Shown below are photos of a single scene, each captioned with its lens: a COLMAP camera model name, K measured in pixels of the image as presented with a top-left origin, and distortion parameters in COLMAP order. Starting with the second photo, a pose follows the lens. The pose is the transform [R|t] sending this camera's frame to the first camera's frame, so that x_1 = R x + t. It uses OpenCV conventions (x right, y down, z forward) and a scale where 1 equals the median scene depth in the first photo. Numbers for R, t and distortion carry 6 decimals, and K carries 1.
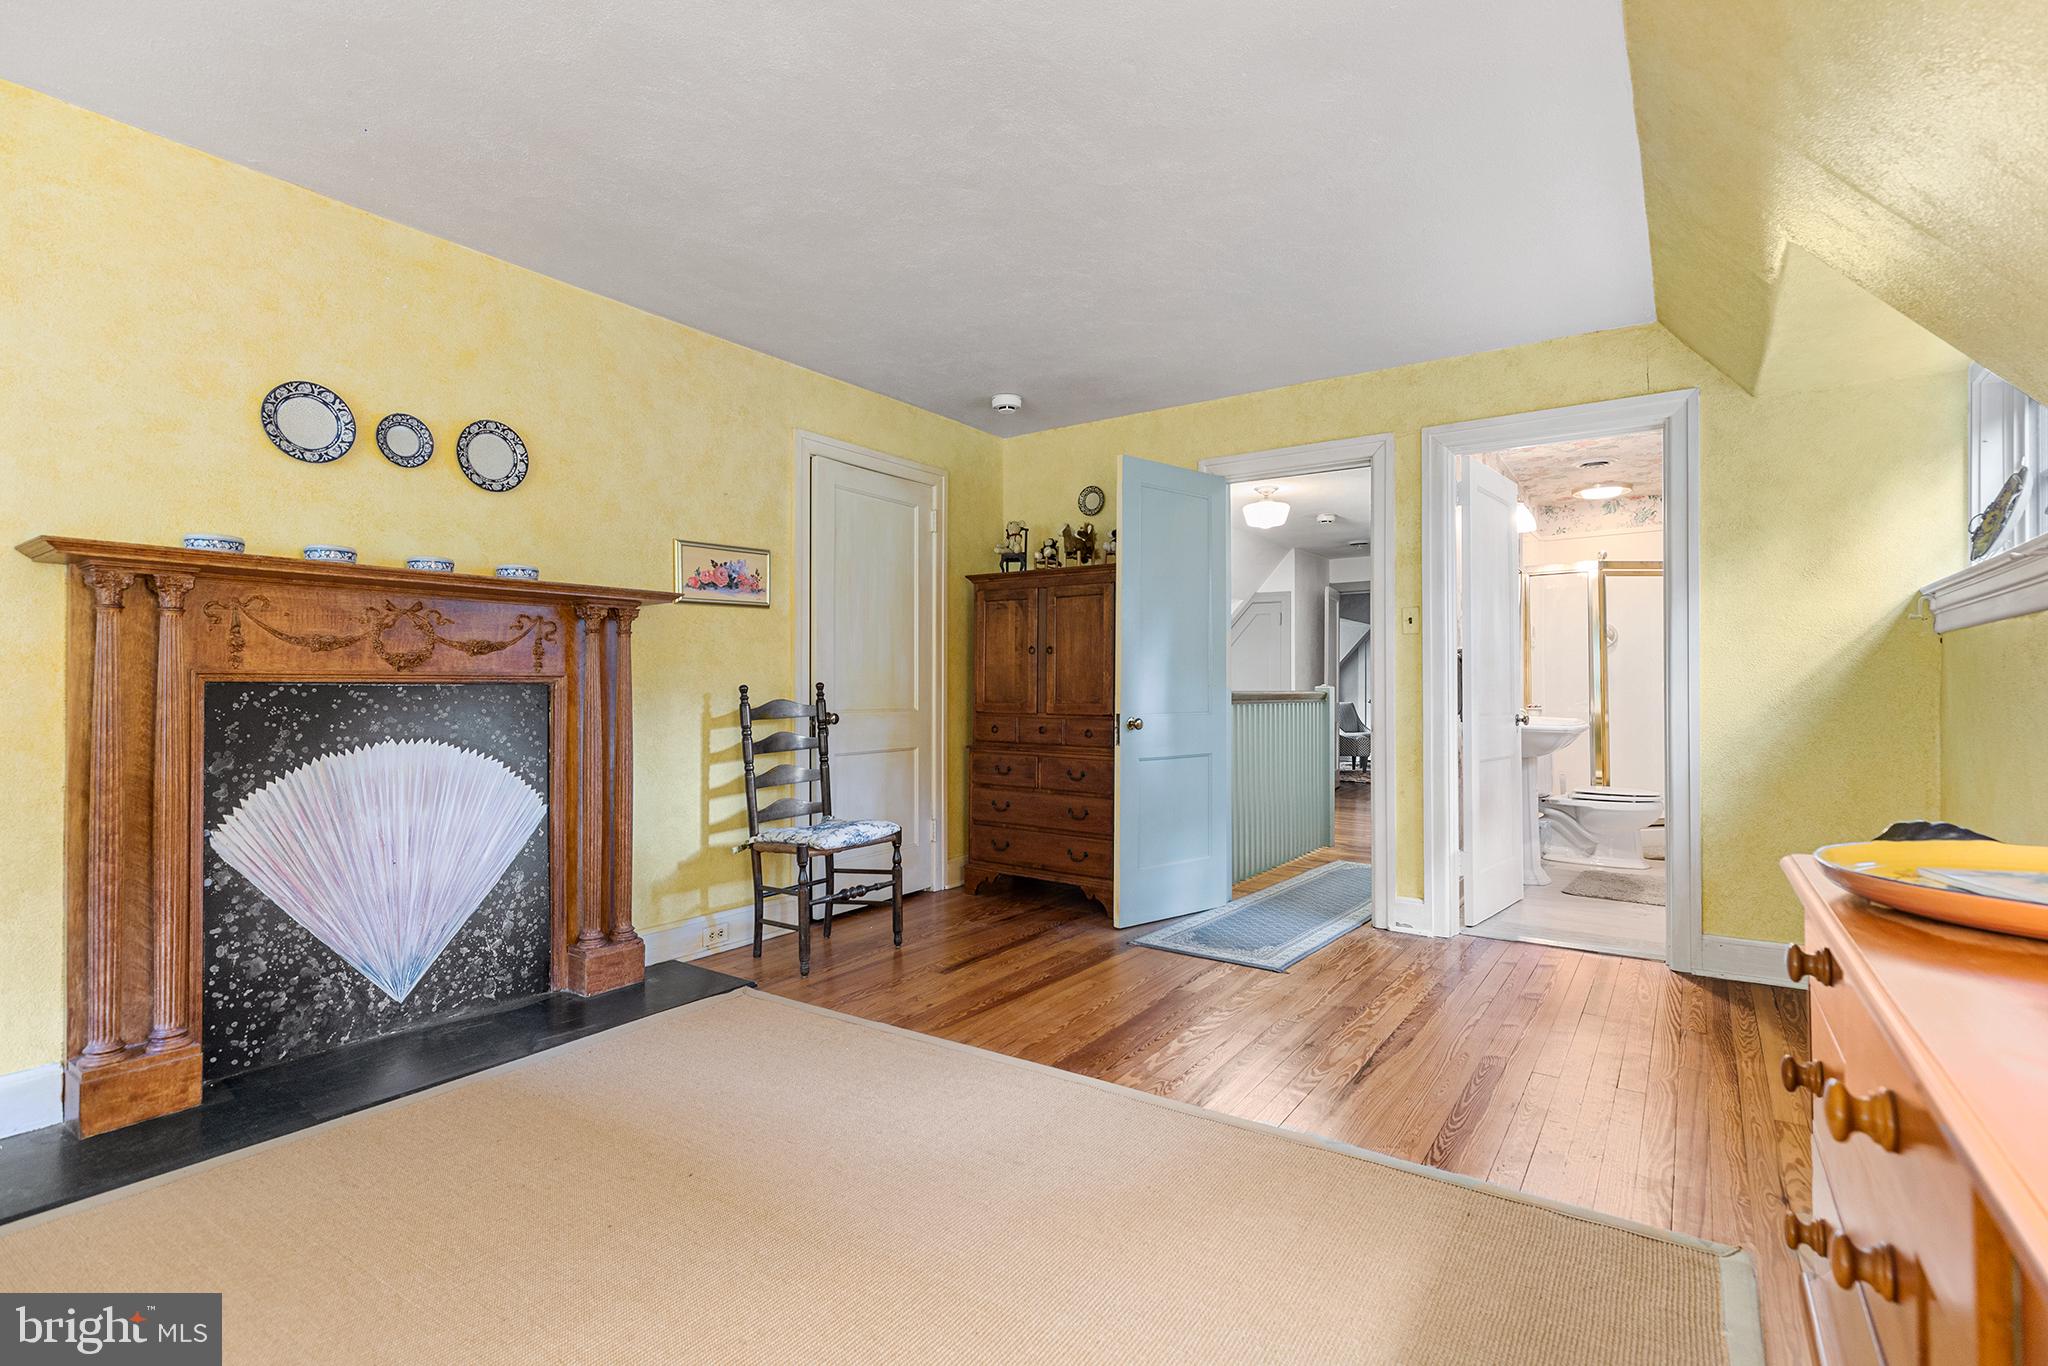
lens RADIAL K [[938.2, 0, 1023.7], [0, 938.2, 677.6], [0, 0, 1]] dist [0.006990, -0.001262]
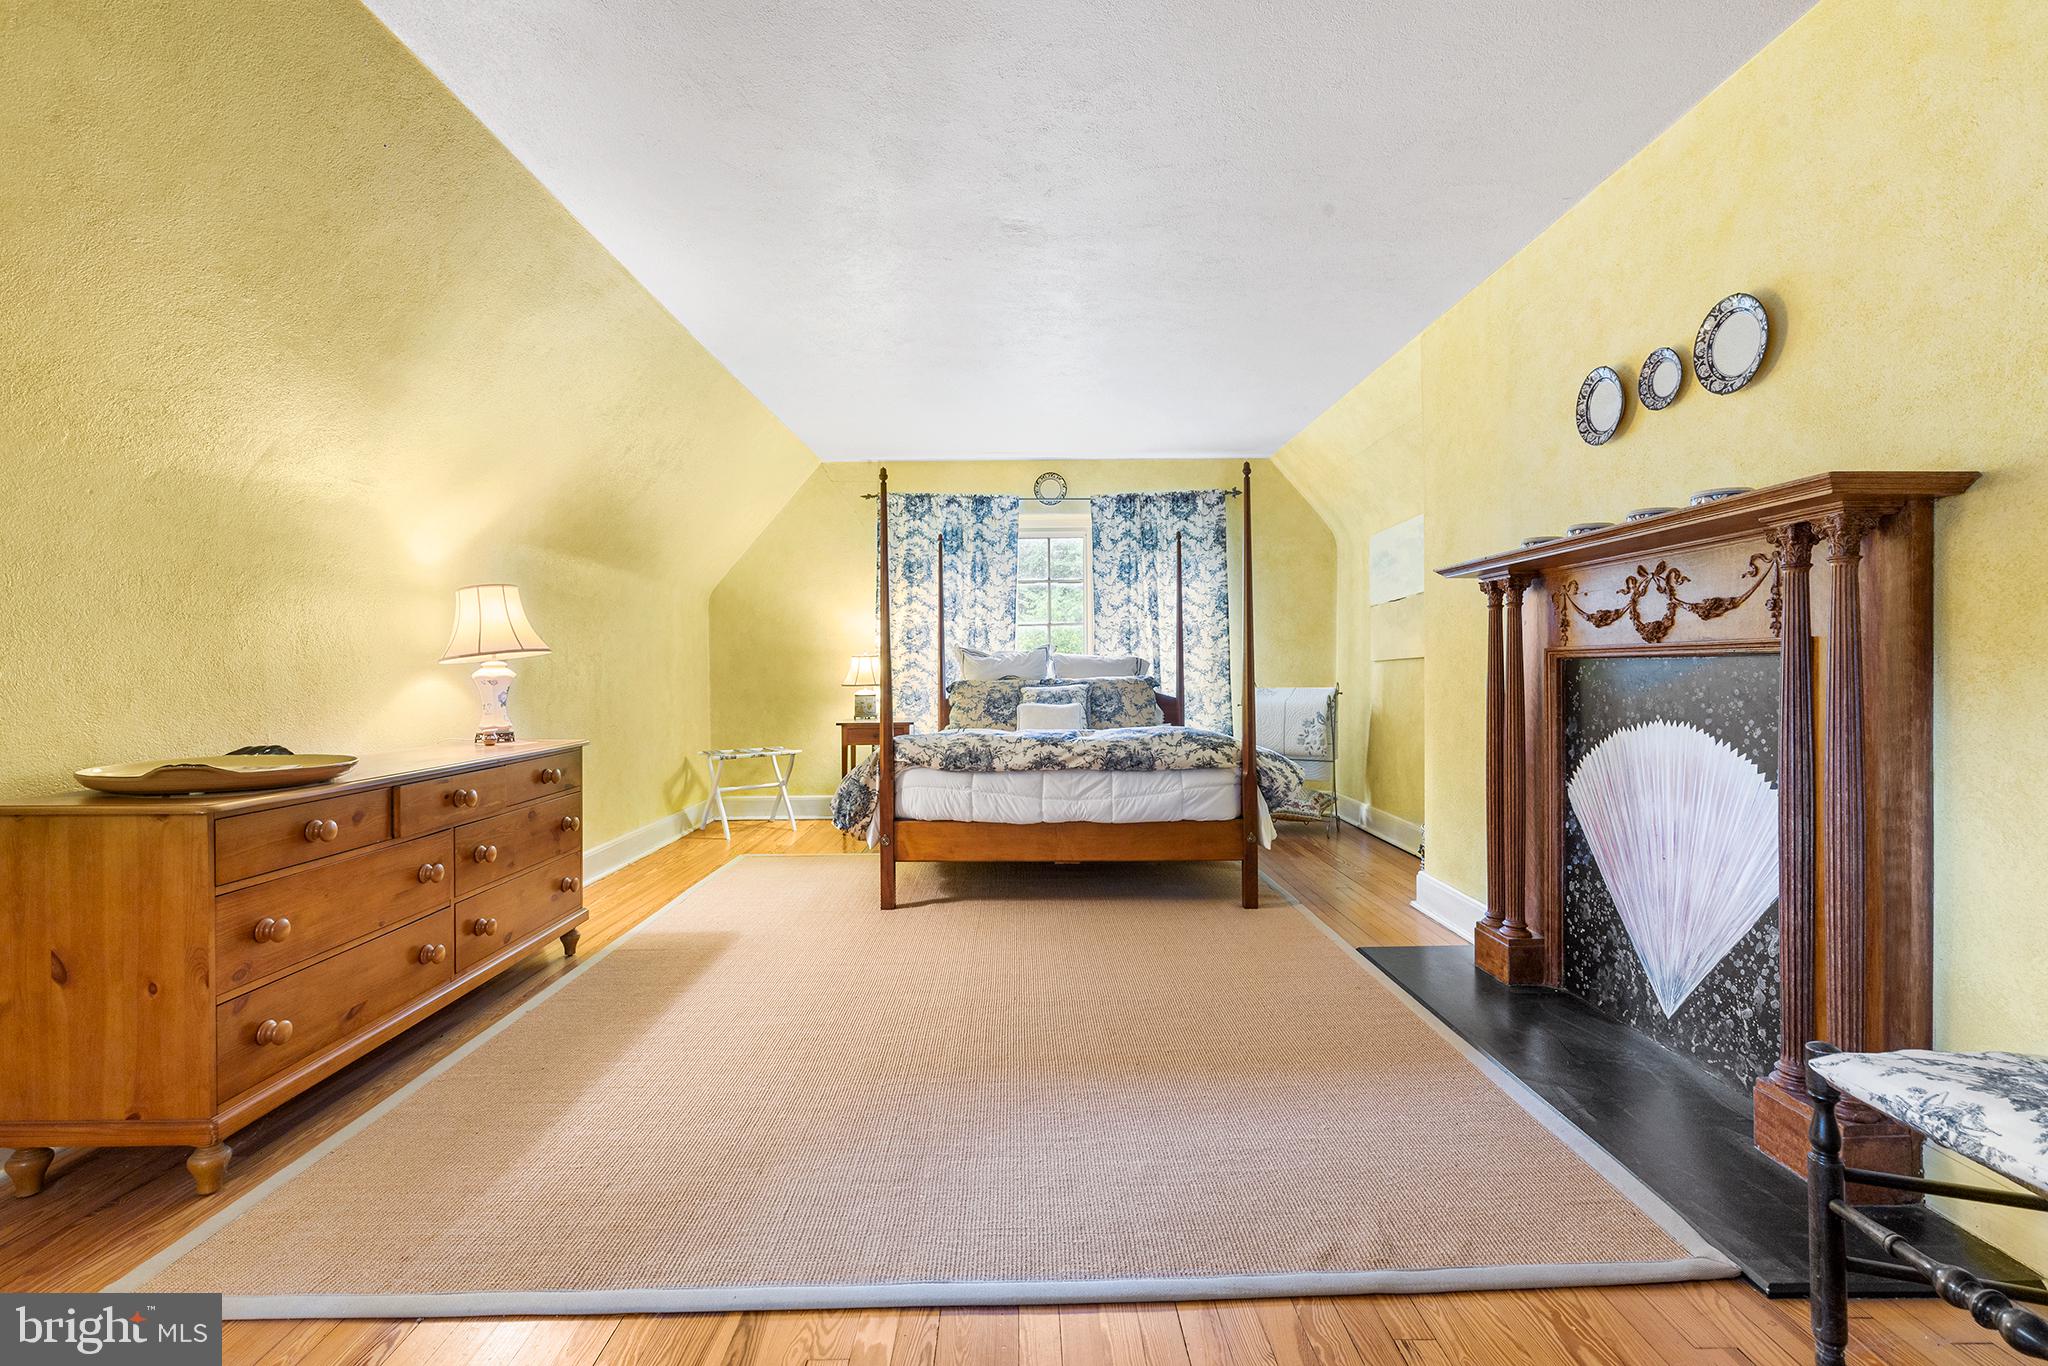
lens RADIAL K [[938.2, 0, 1024.6], [0, 938.2, 679.4], [0, 0, 1]] dist [0.006990, -0.001262]
pose [[-0.816277, 0.012145, -0.577533, 0.340832], [0.013593, 0.999906, 0.001814, 0.018271], [0.577501, -0.006370, -0.816365, 1.396845]]
